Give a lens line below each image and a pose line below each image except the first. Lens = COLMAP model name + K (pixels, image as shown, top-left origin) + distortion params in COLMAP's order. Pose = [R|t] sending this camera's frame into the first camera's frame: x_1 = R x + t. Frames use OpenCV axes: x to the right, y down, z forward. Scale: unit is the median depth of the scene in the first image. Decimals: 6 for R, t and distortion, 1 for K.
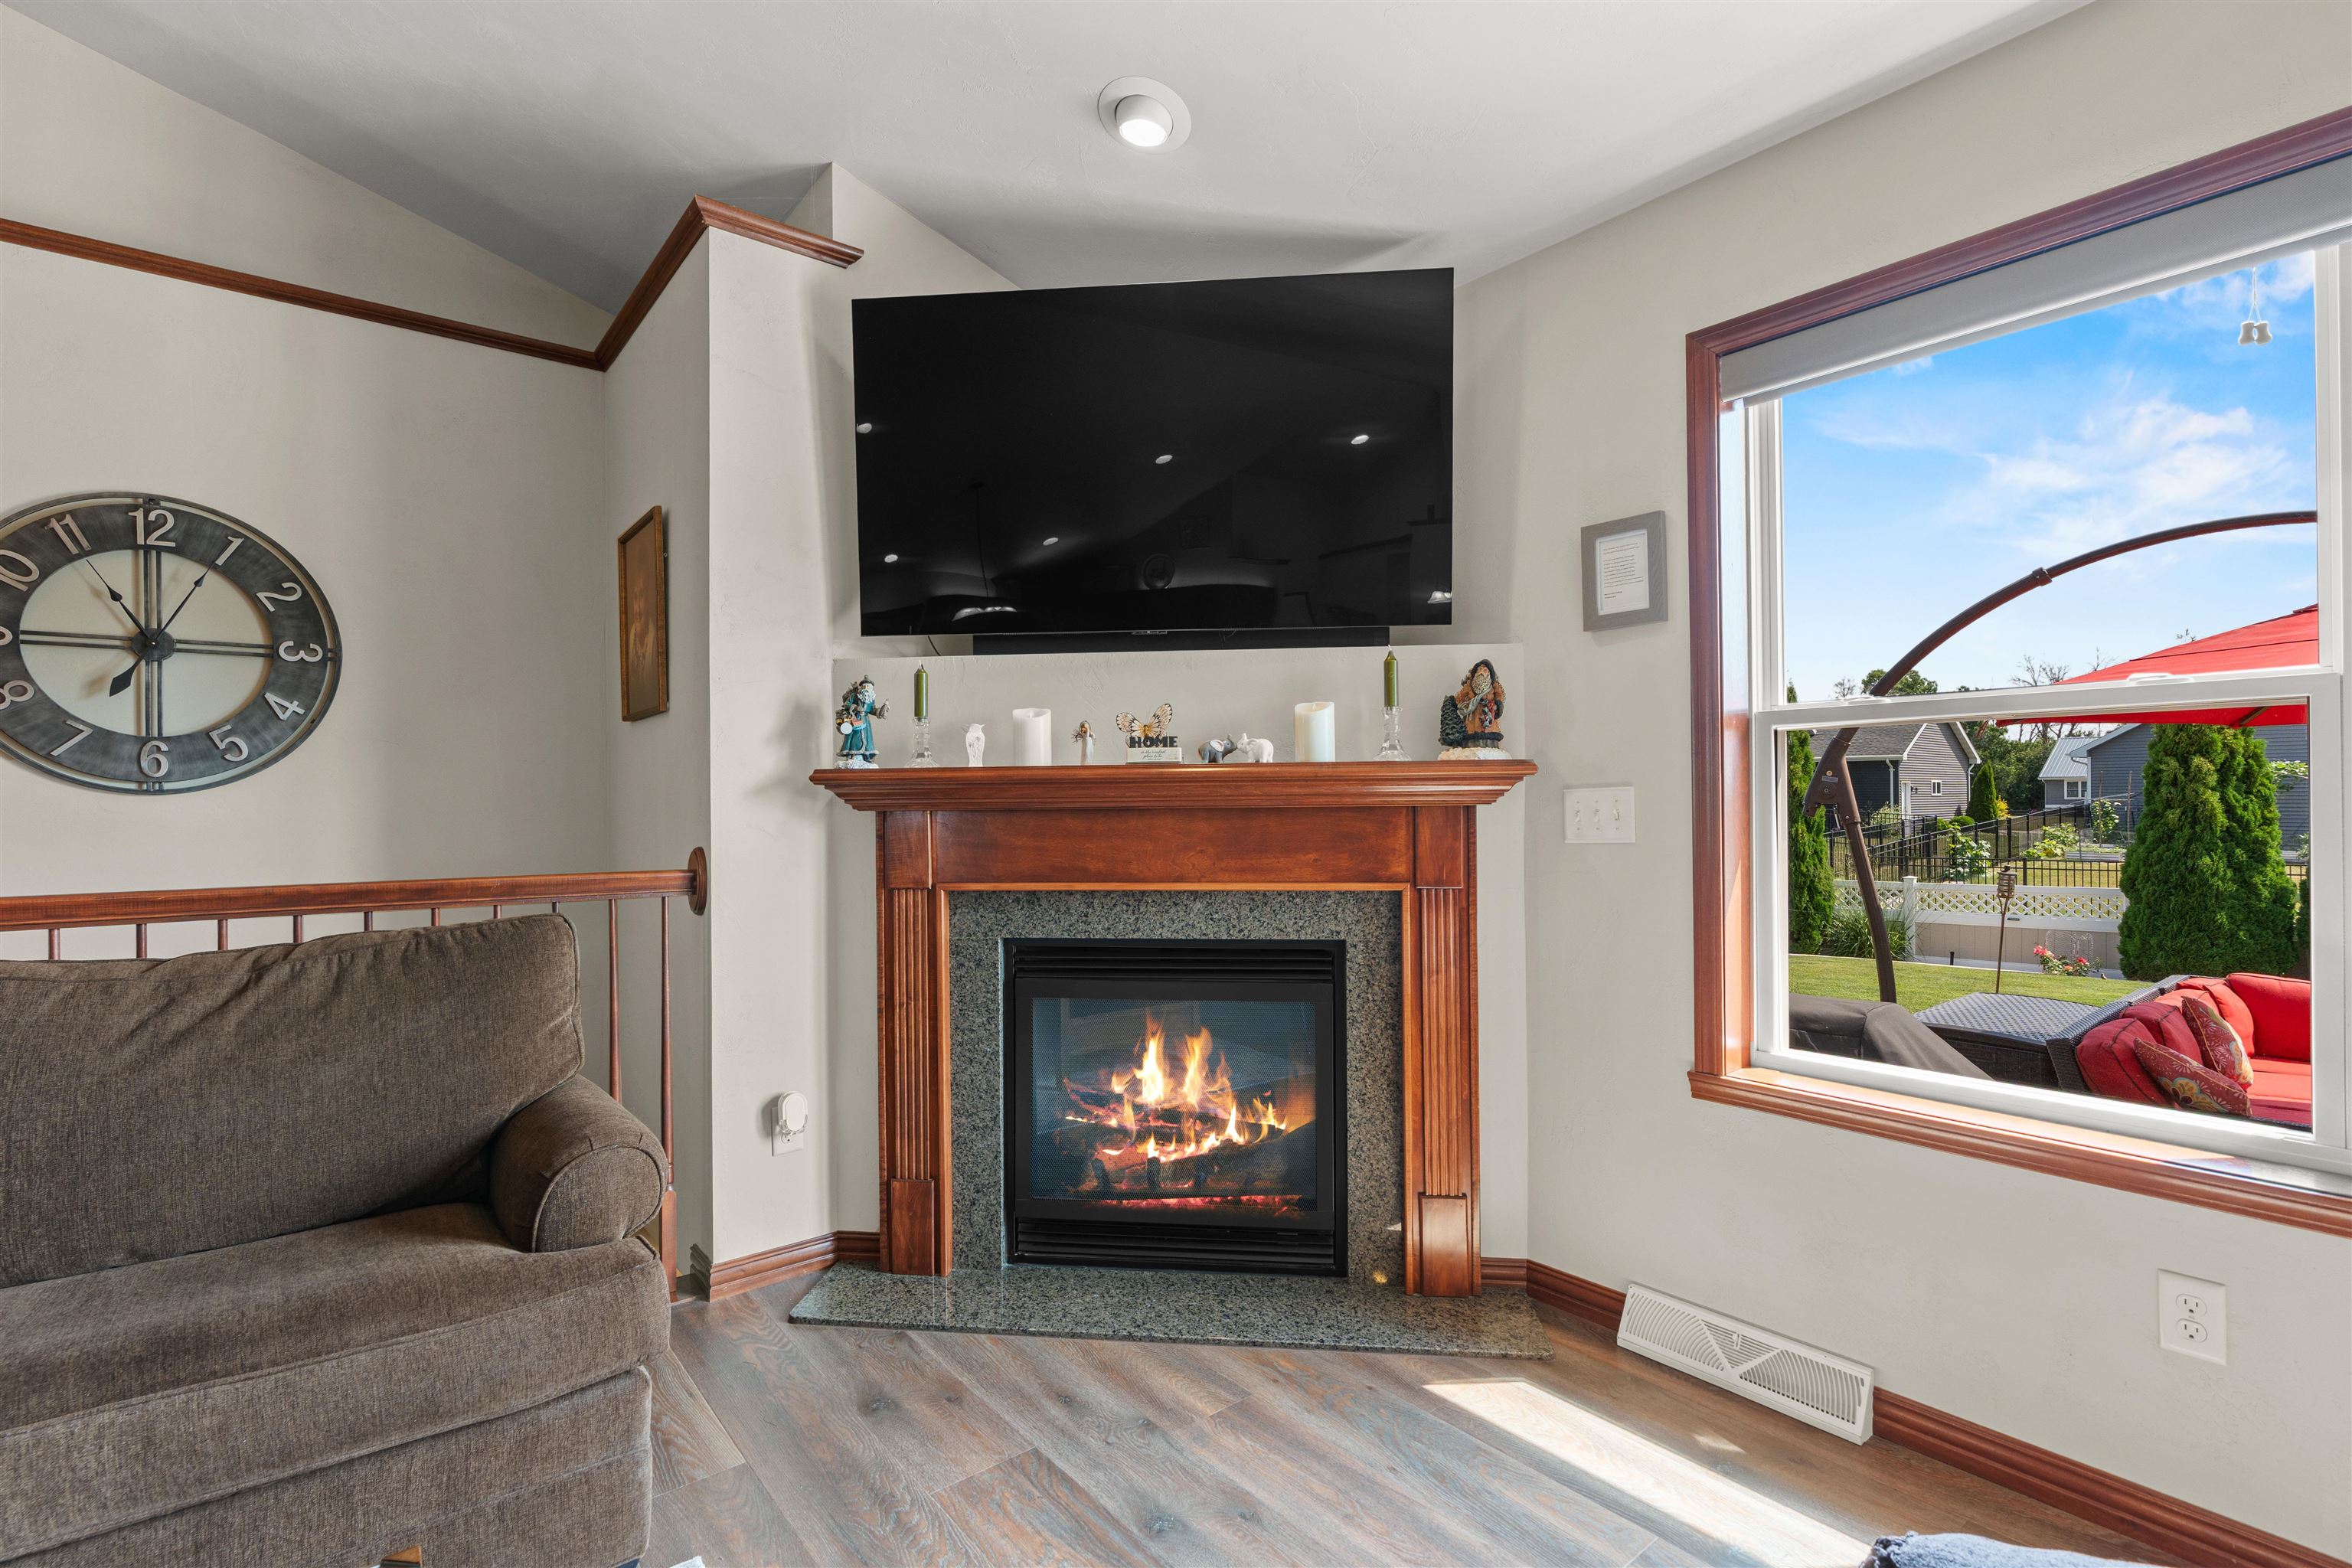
lens RADIAL K [[1061.3, 0, 1175.0], [0, 1061.3, 794.4], [0, 0, 1]] dist [-0.006641, 0.001671]
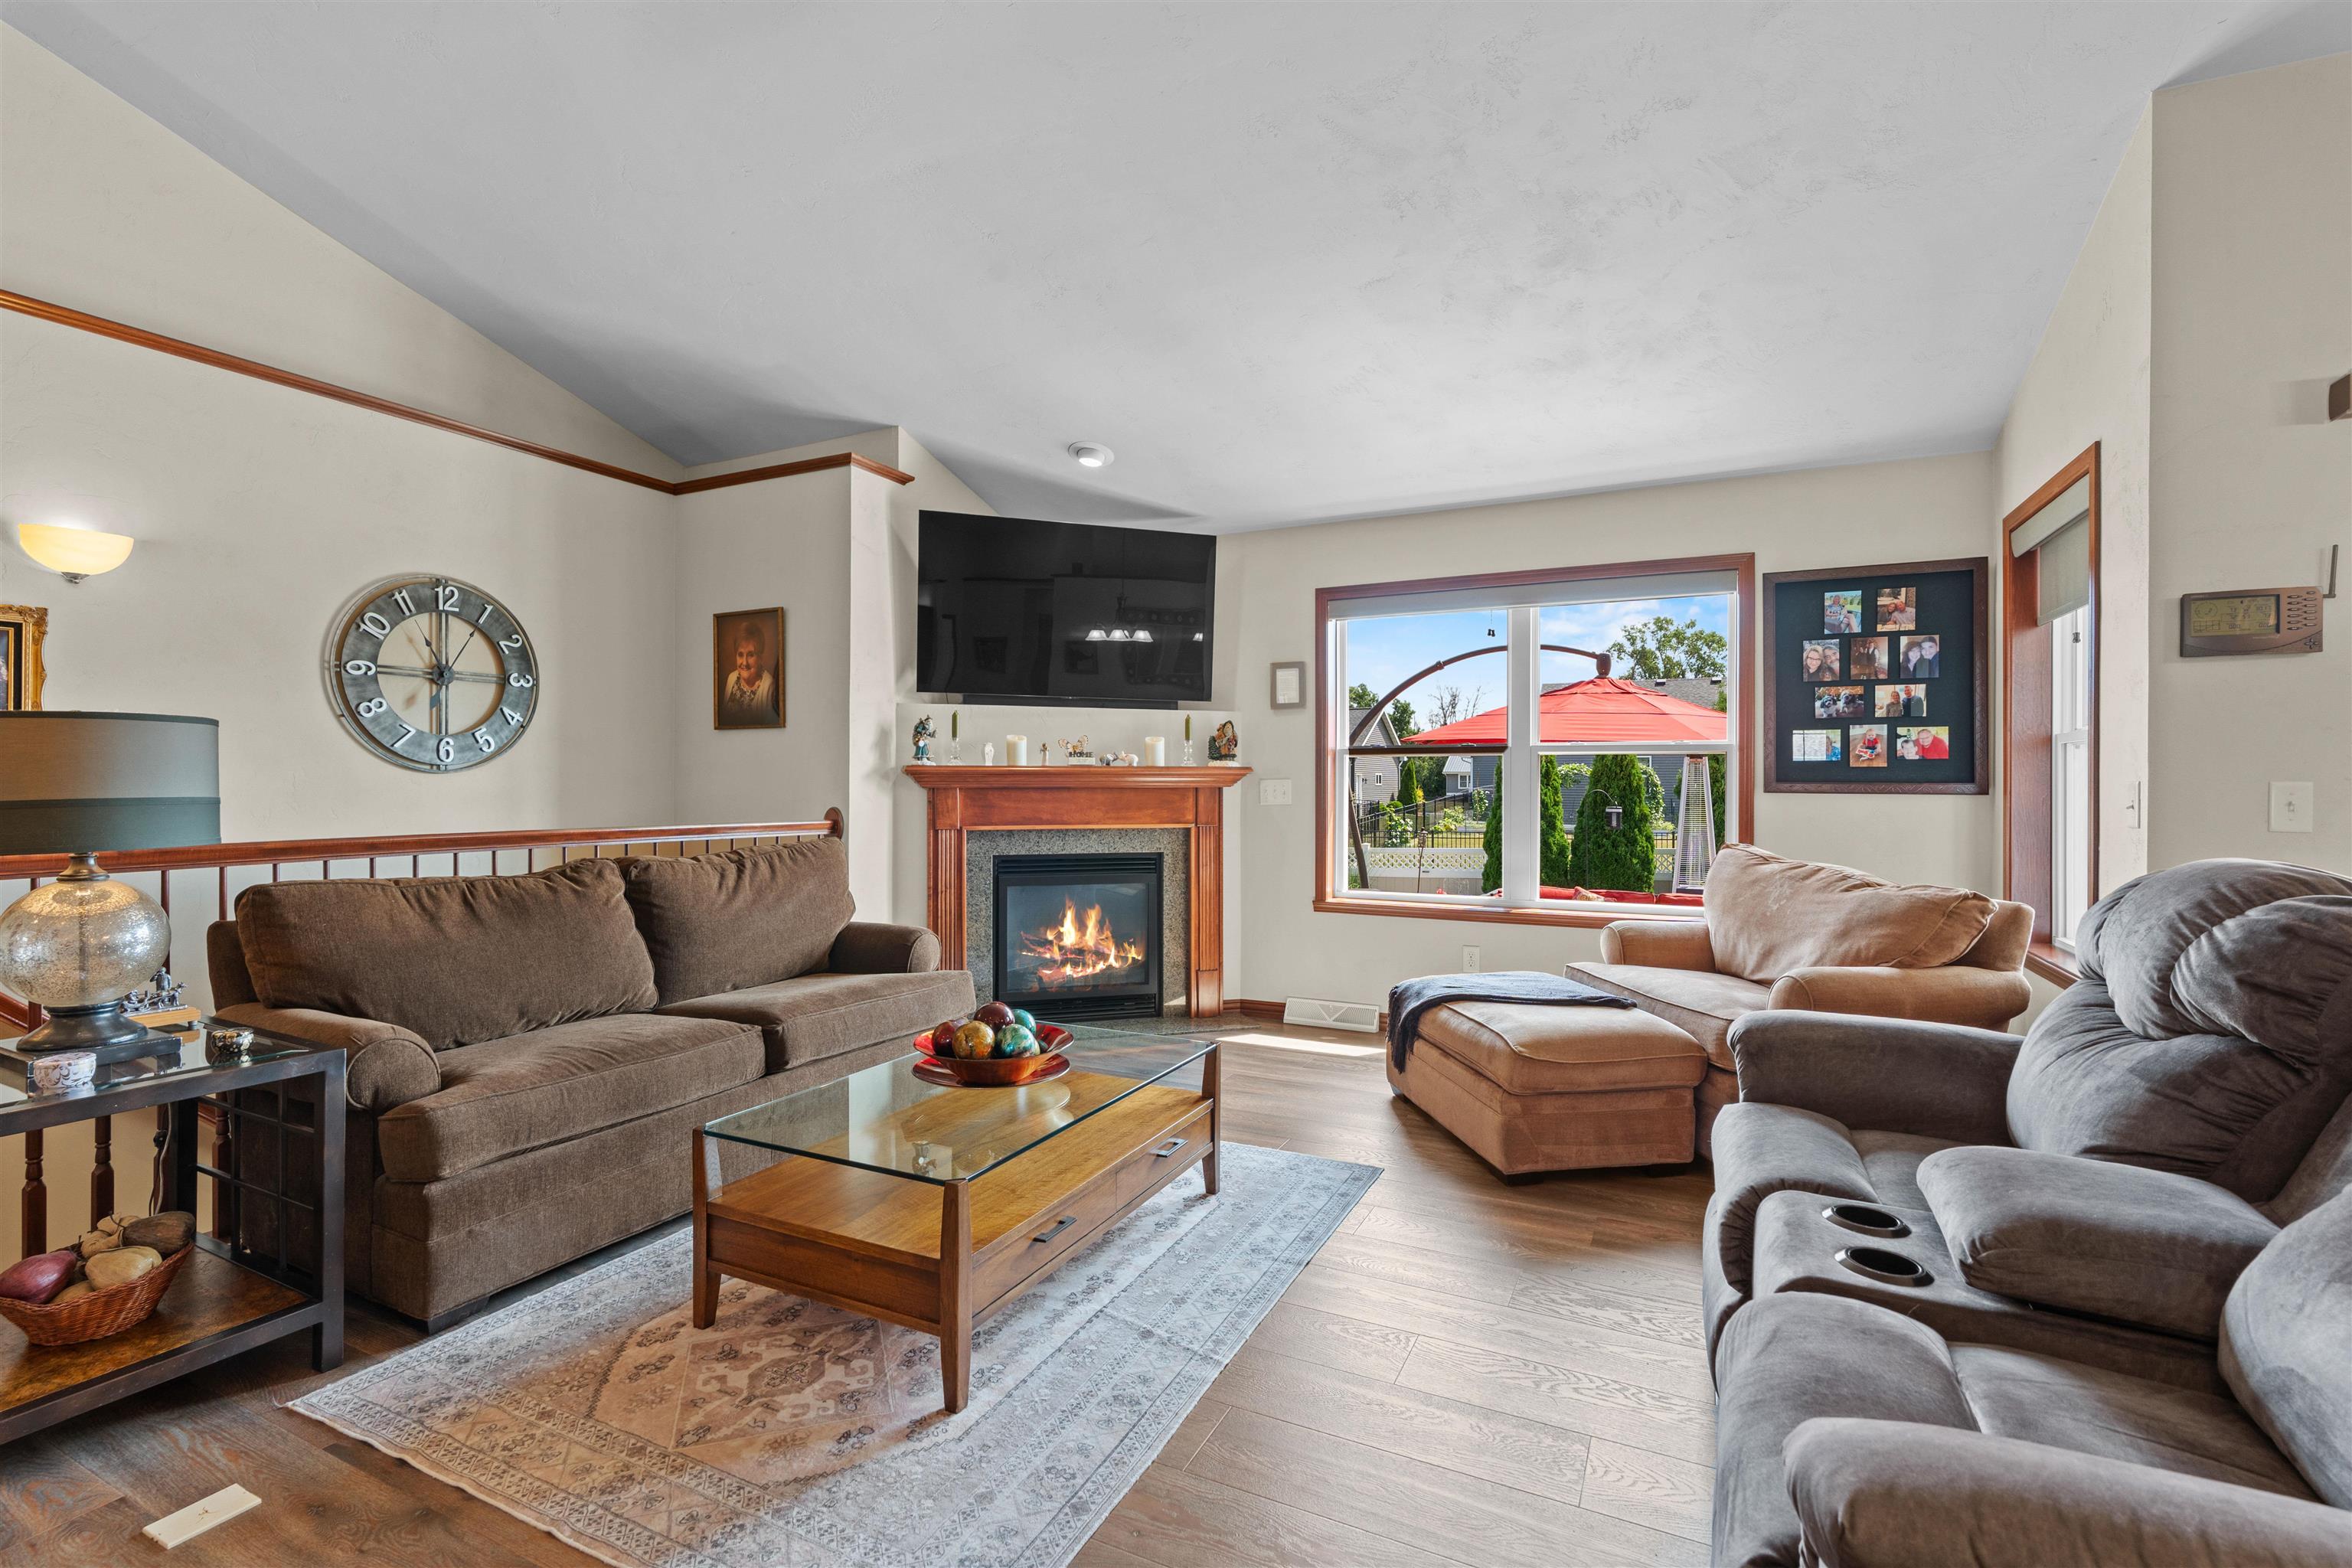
lens RADIAL K [[1061.3, 0, 1173.9], [0, 1061.3, 779.0], [0, 0, 1]] dist [-0.006641, 0.001671]
pose [[0.906382, 0.011804, 0.422293, -0.687209], [-0.011715, 0.999927, -0.002806, 0.000434], [-0.422296, -0.002404, 0.906455, -0.872511]]
